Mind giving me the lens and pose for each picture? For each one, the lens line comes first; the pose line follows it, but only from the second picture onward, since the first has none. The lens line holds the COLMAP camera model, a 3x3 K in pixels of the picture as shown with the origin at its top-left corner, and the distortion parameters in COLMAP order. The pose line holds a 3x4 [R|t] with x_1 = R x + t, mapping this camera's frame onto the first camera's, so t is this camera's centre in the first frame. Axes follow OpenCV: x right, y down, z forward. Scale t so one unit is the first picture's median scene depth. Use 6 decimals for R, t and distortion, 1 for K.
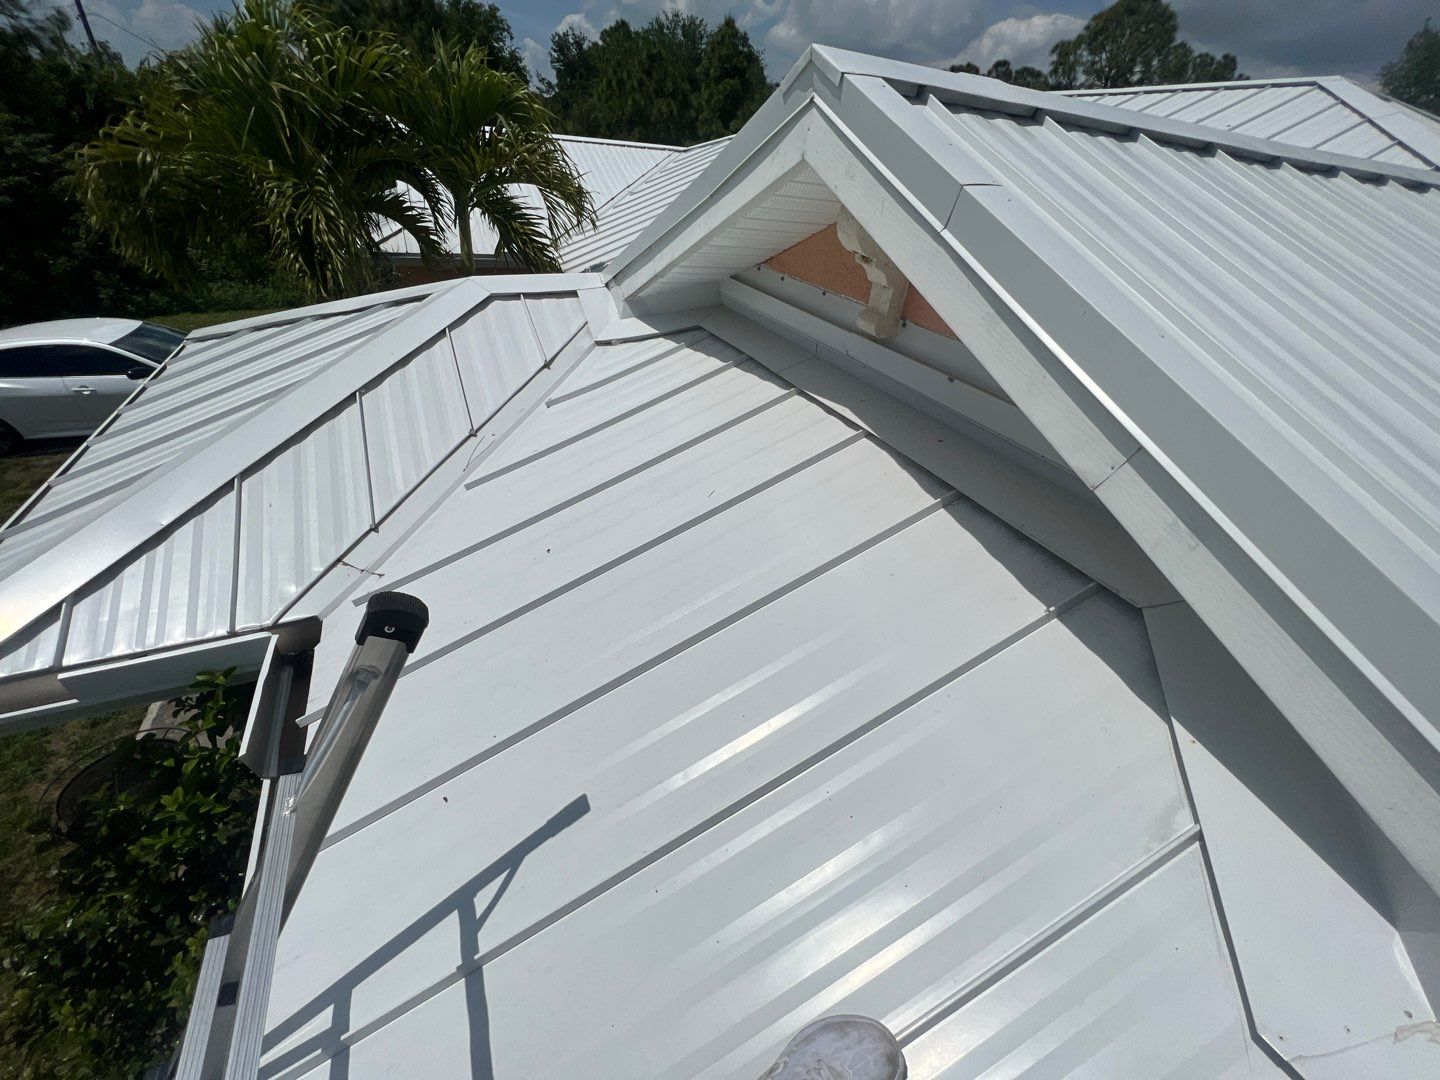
lens RADIAL K [[561.5, 0, 720.0], [0, 561.5, 540.0], [0, 0, 1]] dist [-0.000011, -0.000016]
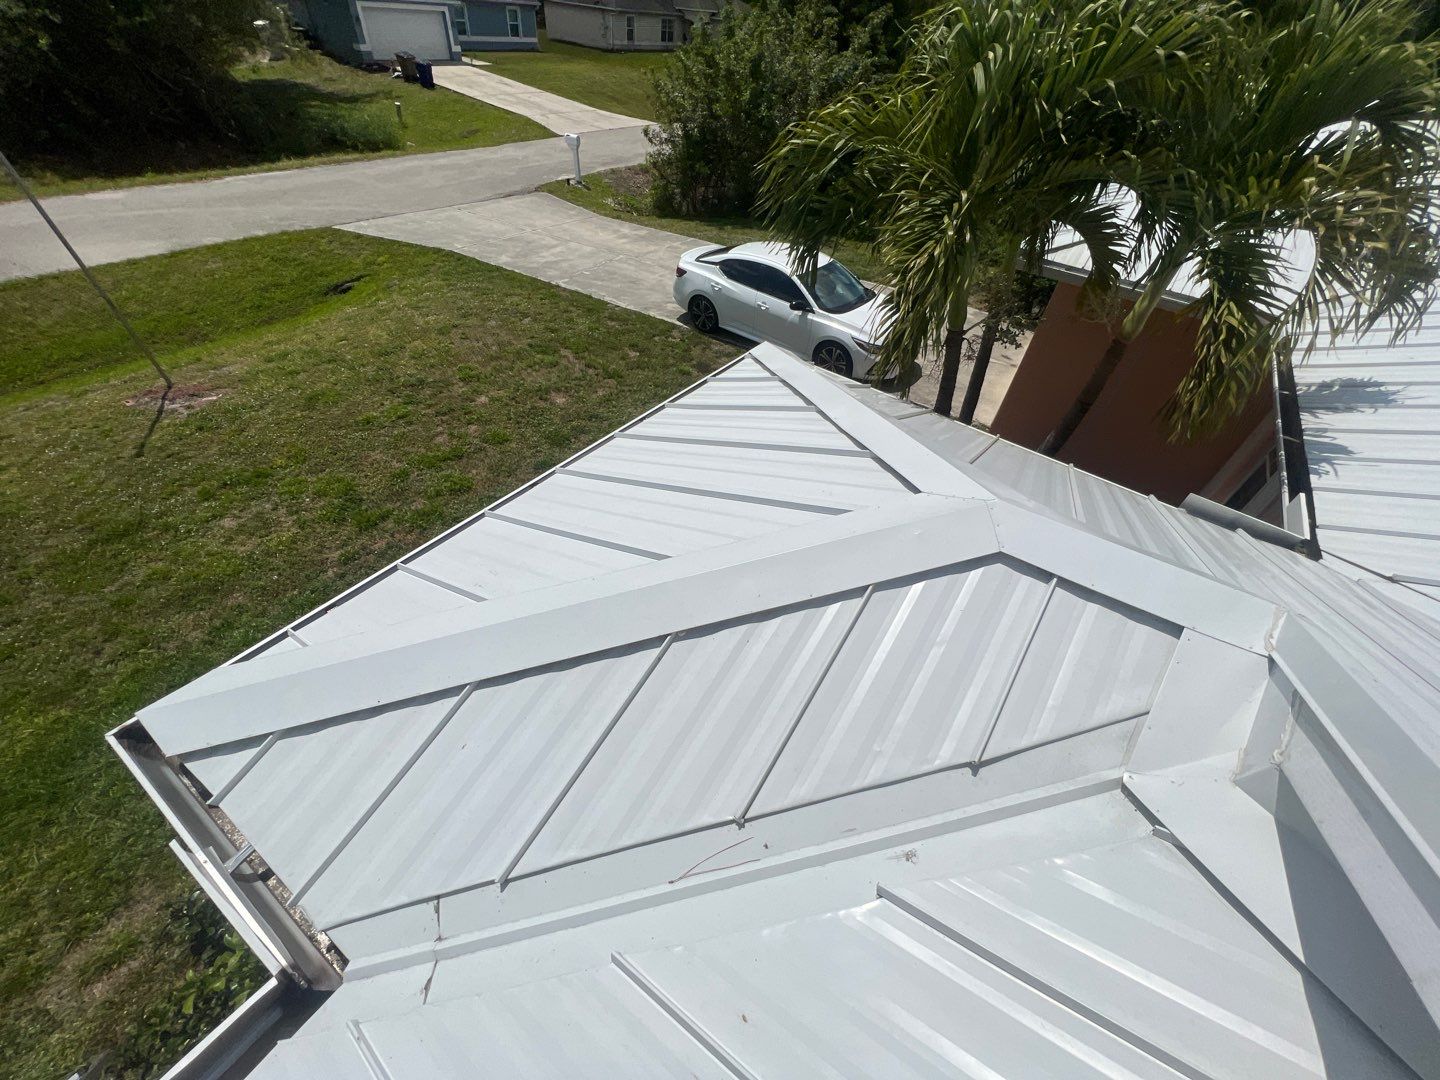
lens RADIAL K [[561.5, 0, 720.0], [0, 561.5, 540.0], [0, 0, 1]] dist [-0.000011, -0.000016]
pose [[0.509063, 0.573688, -0.641667, -0.234114], [-0.523725, 0.798059, 0.298017, -0.523680], [0.683057, 0.184348, 0.706717, 0.501507]]
